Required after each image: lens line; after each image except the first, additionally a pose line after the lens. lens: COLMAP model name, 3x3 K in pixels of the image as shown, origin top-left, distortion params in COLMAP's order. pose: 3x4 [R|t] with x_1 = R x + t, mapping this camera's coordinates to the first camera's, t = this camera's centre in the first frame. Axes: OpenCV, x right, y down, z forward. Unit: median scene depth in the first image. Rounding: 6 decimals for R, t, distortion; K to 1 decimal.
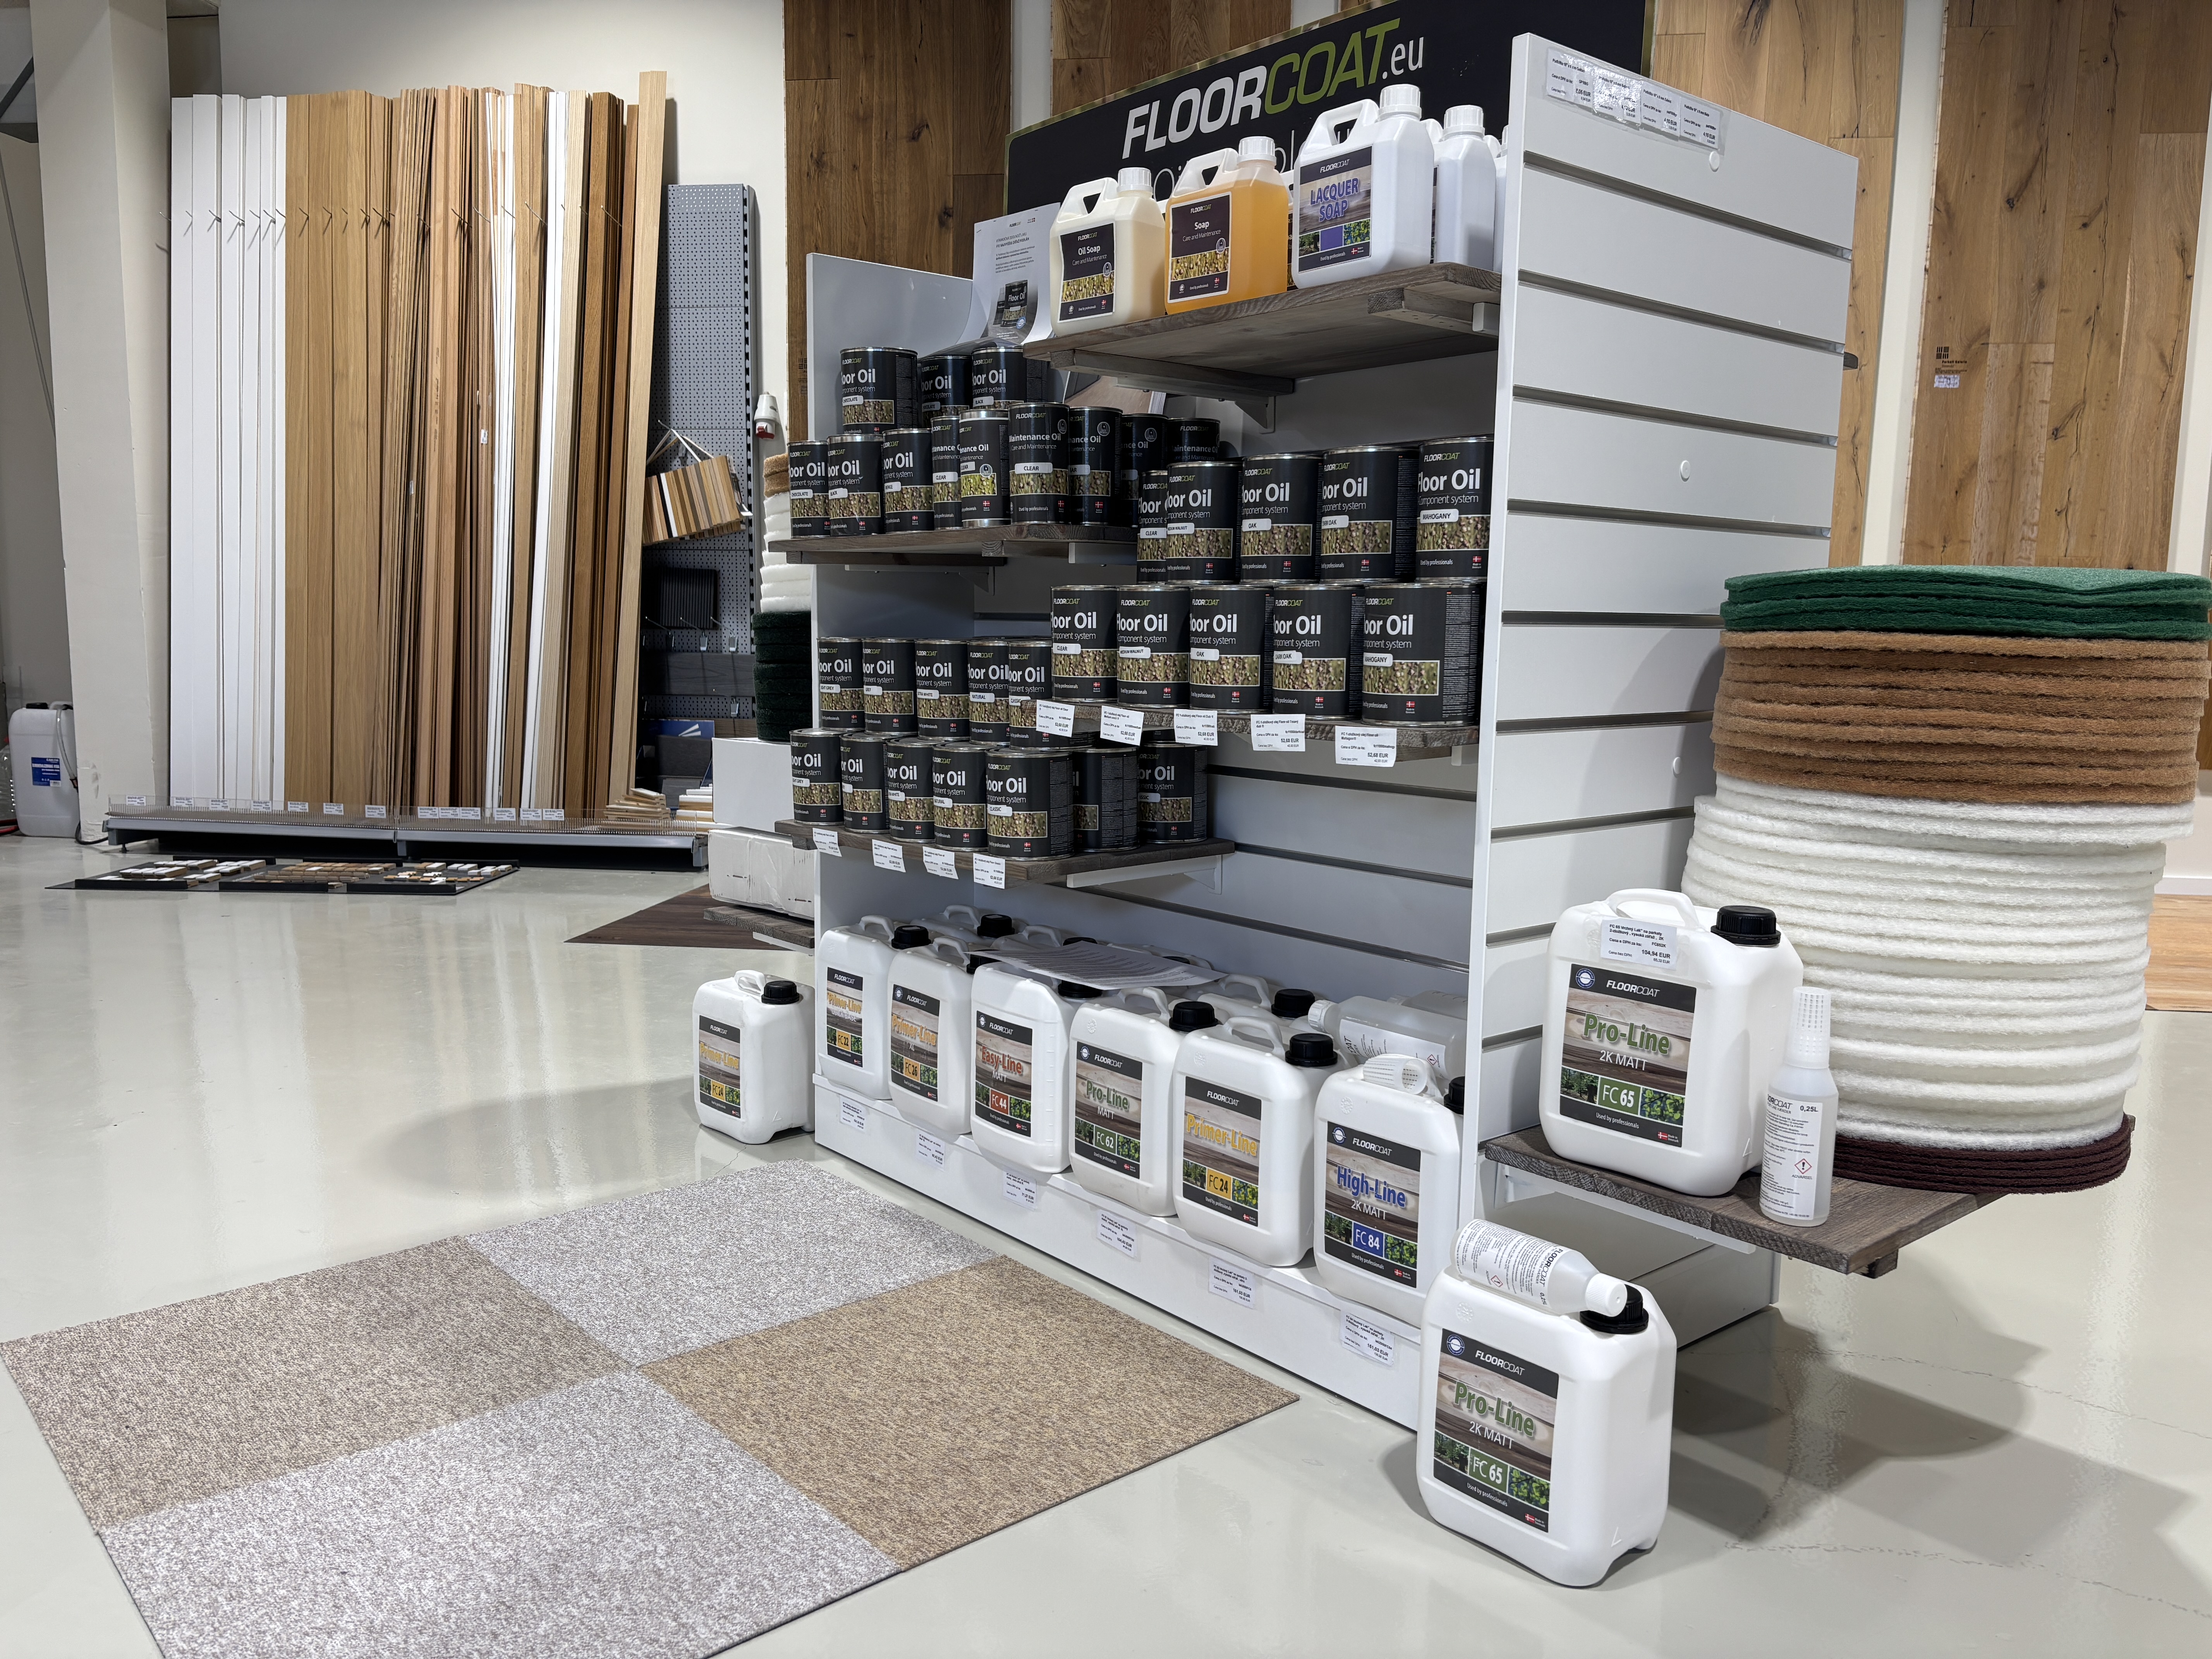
lens RADIAL K [[1677.3, 0, 1103.1], [0, 1677.3, 815.5], [0, 0, 1]] dist [0.051356, -0.048841]
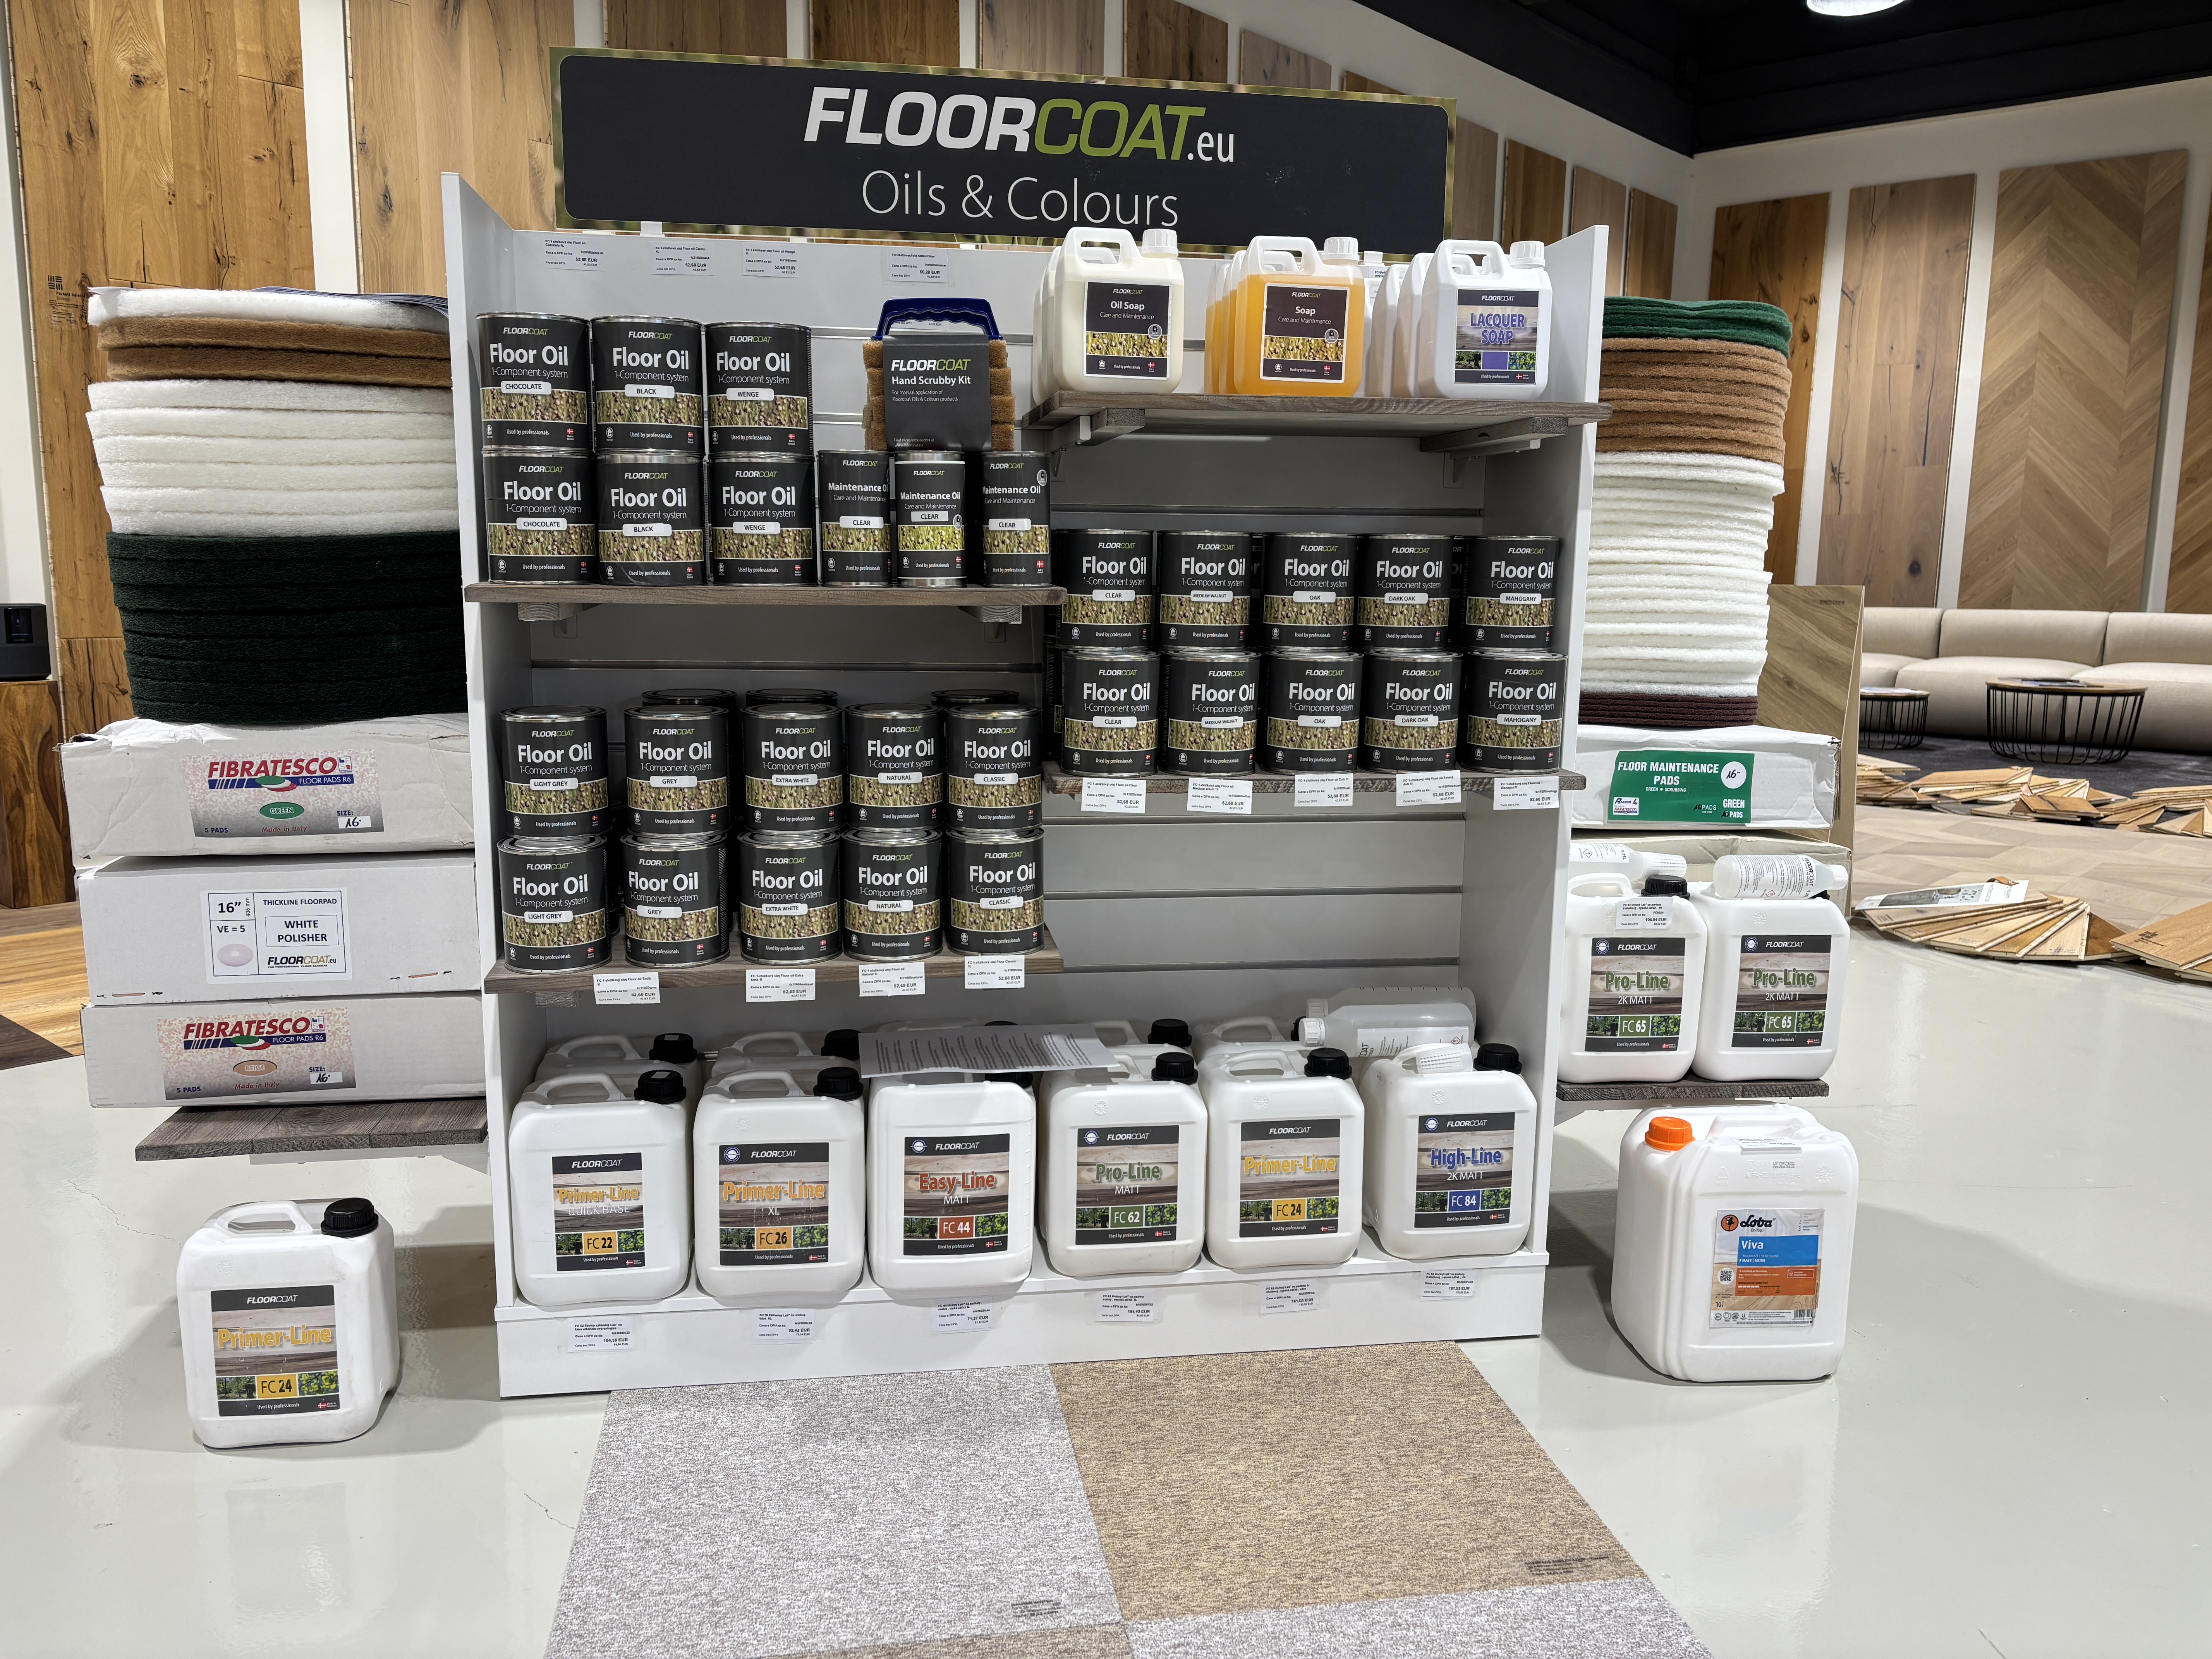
lens RADIAL K [[1677.3, 0, 1105.1], [0, 1677.3, 841.3], [0, 0, 1]] dist [0.051356, -0.048841]
pose [[0.522320, -0.143458, 0.840596, -0.788250], [0.096707, 0.989353, 0.108755, -0.129652], [-0.847248, 0.024487, 0.530633, 0.479804]]
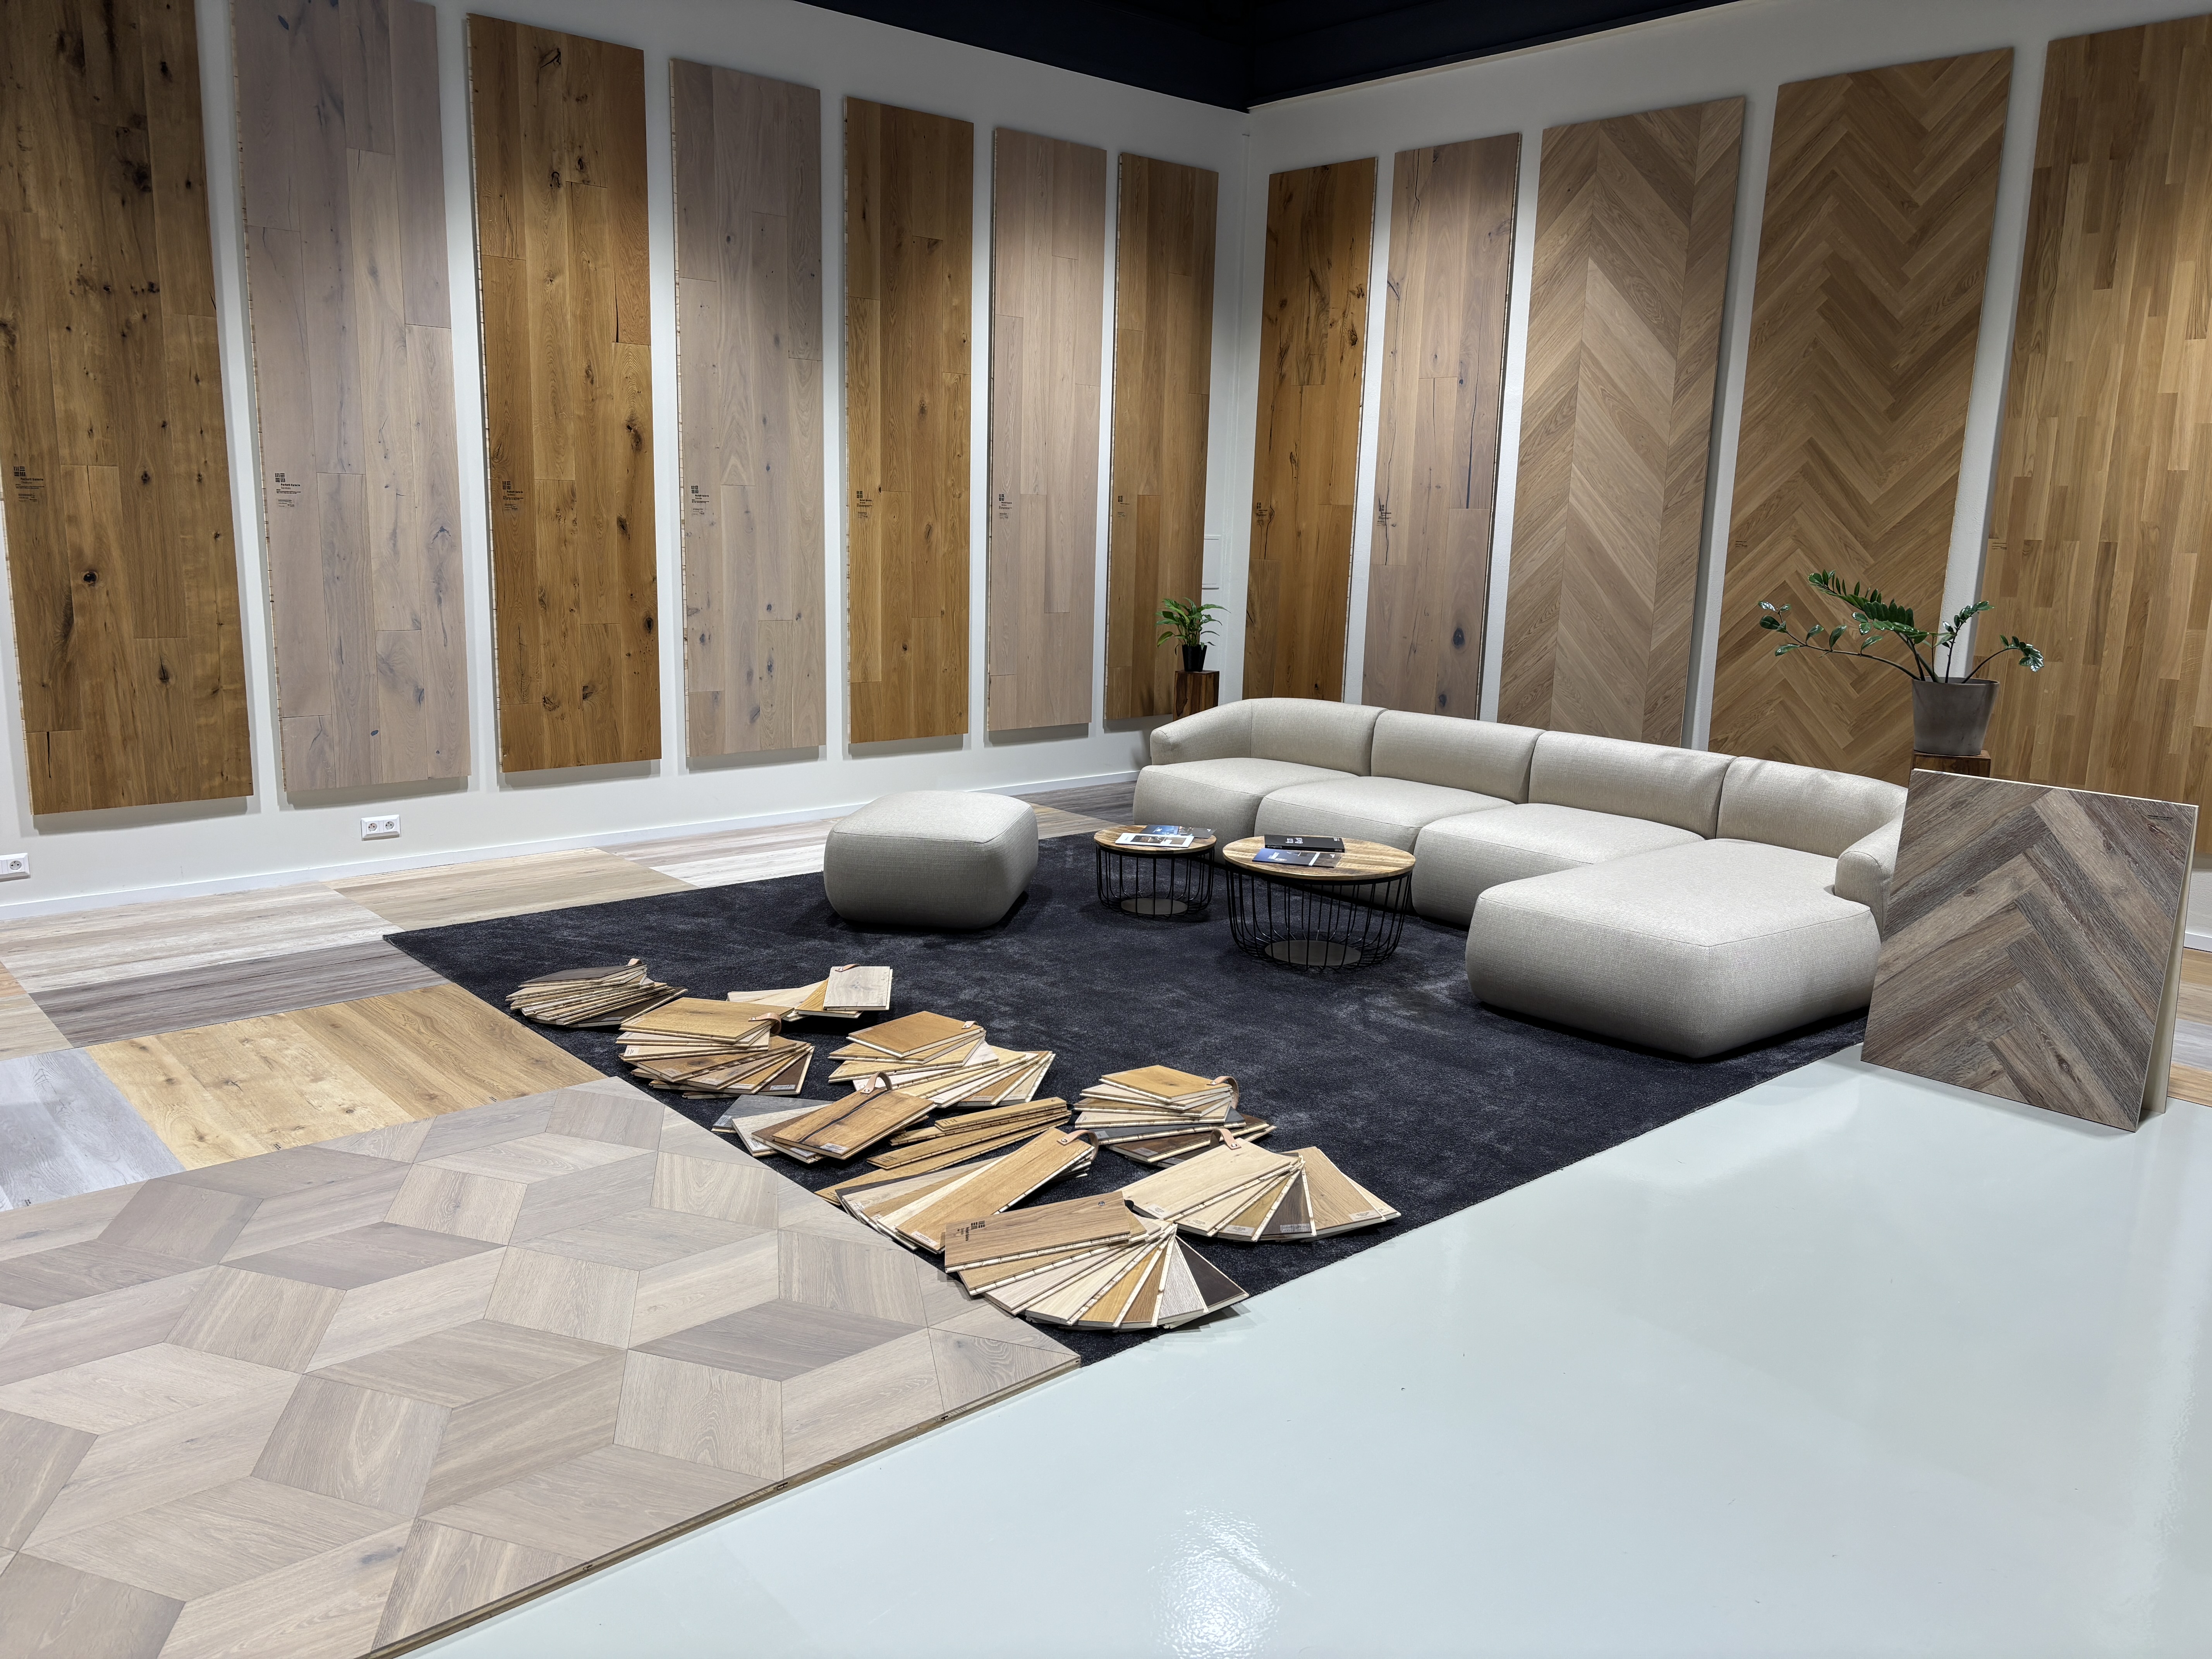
lens RADIAL K [[1677.3, 0, 1100.4], [0, 1677.3, 832.1], [0, 0, 1]] dist [0.051356, -0.048841]
pose [[0.632369, -0.147652, 0.760466, 1.447896], [0.076362, 0.988768, 0.128480, -0.290472], [-0.770895, -0.023176, 0.636541, -0.938734]]
